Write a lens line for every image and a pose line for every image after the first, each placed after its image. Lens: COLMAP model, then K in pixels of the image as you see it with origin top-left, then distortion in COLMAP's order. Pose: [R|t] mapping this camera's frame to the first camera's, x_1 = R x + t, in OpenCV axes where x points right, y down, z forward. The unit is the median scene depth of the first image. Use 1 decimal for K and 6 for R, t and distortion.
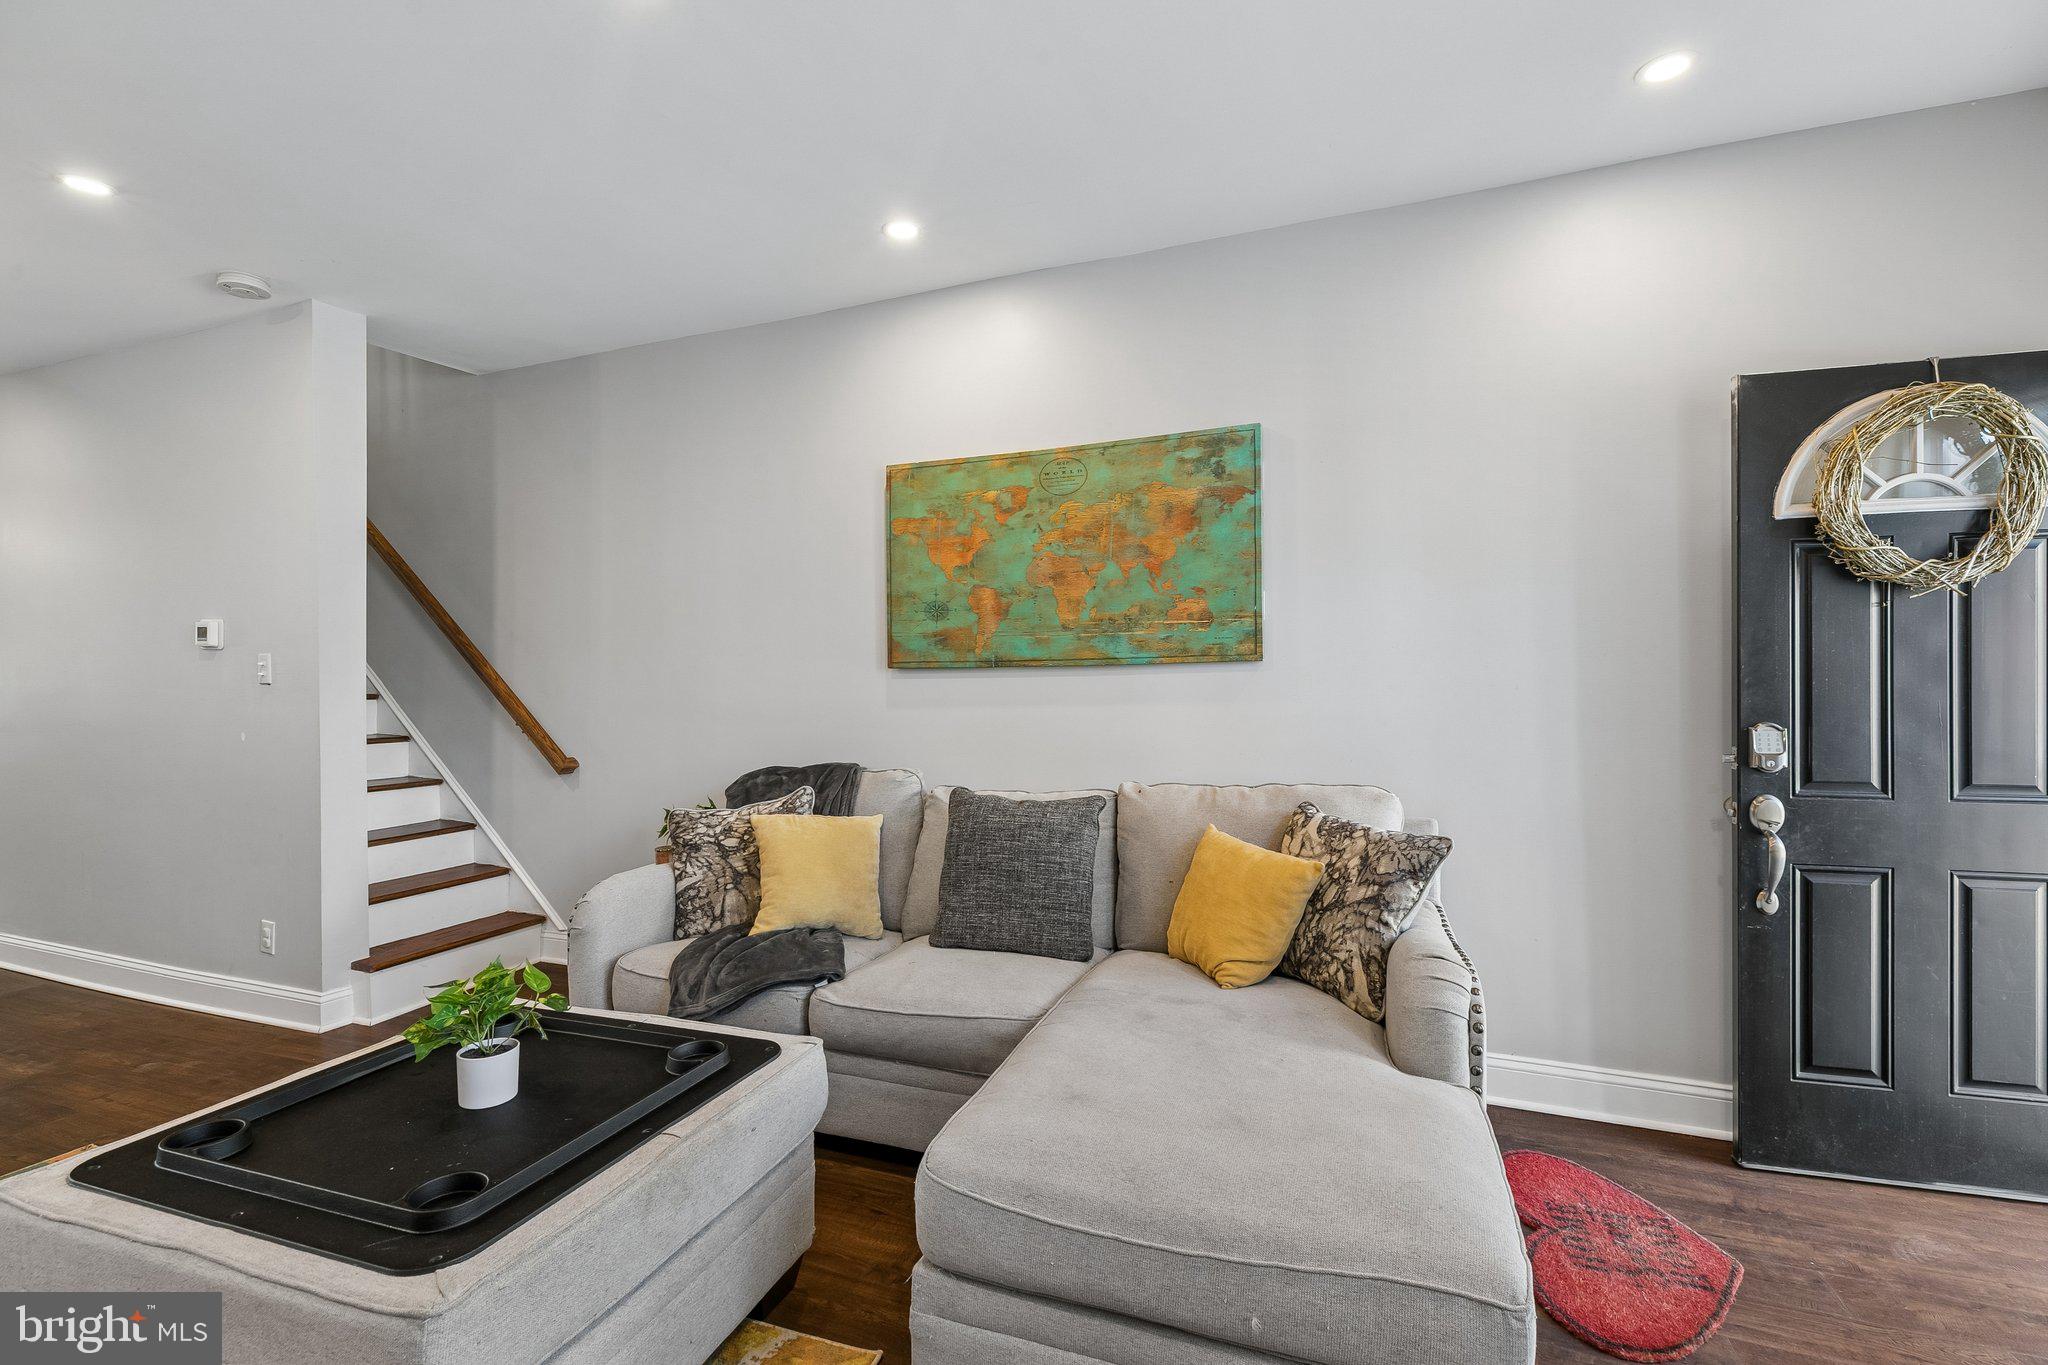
lens RADIAL K [[921.7, 0, 1000.3], [0, 921.7, 680.8], [0, 0, 1]] dist [0.001874, 0.000320]
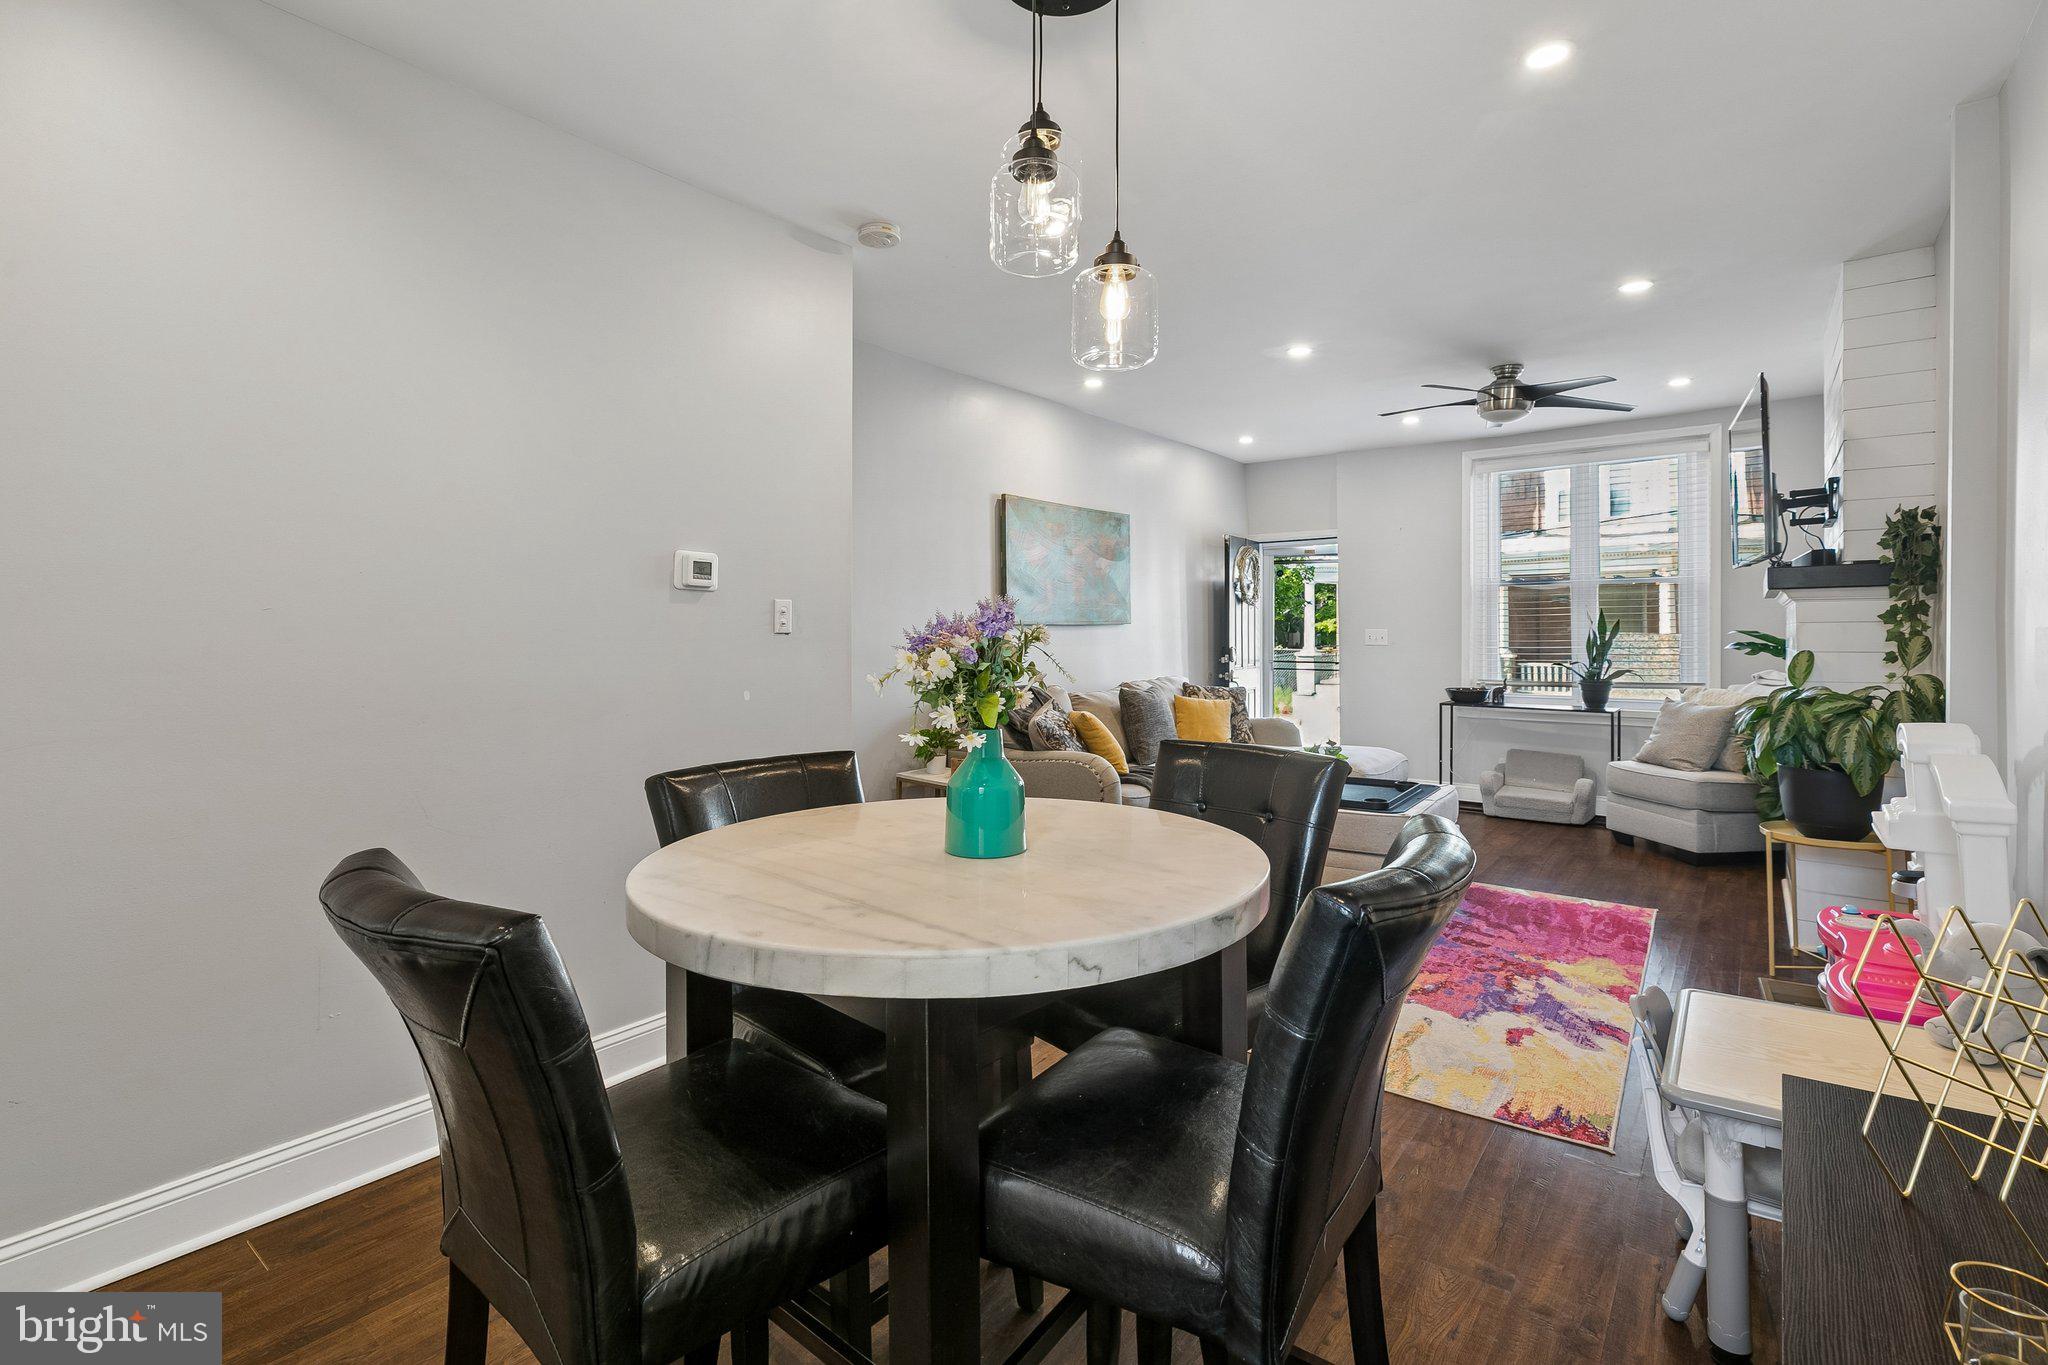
lens RADIAL K [[943.0, 0, 1017.1], [0, 943.0, 630.0], [0, 0, 1]] dist [0.000355, -0.000295]
pose [[0.281700, 0.006723, 0.959479, -1.700194], [0.003542, 0.999961, -0.008047, 0.008485], [-0.959496, 0.005665, 0.281665, 0.558816]]
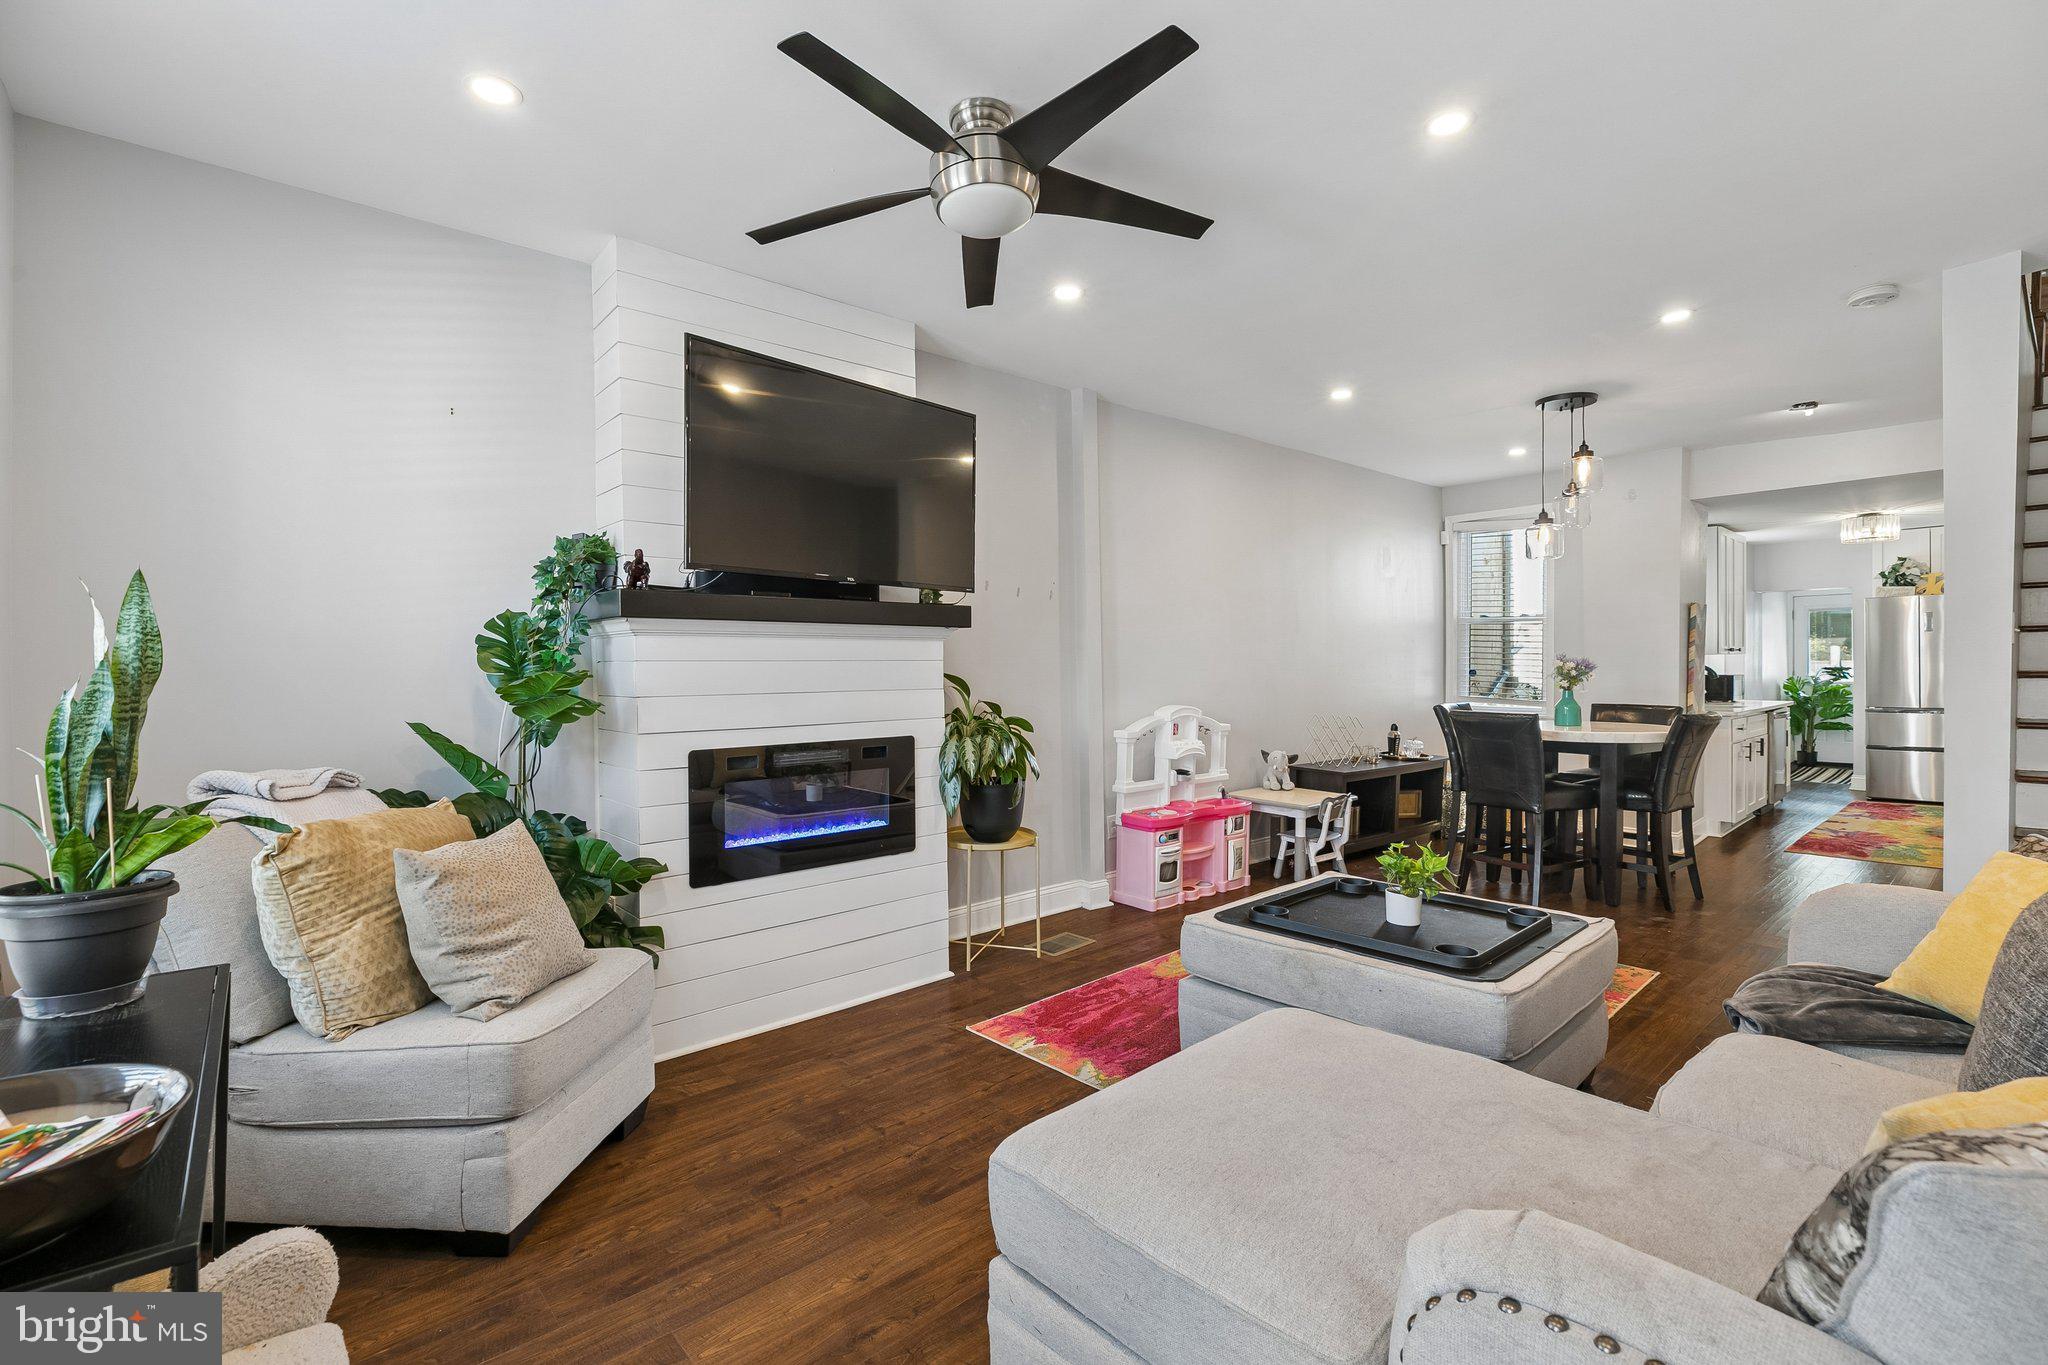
lens RADIAL K [[908.1, 0, 1024.1], [0, 908.1, 671.9], [0, 0, 1]] dist [0.000561, 0.000208]
pose [[-0.450374, 0.015683, -0.892702, 0.589491], [0.007885, 0.999877, 0.013587, -0.006209], [0.892805, -0.000919, -0.450442, 0.574193]]
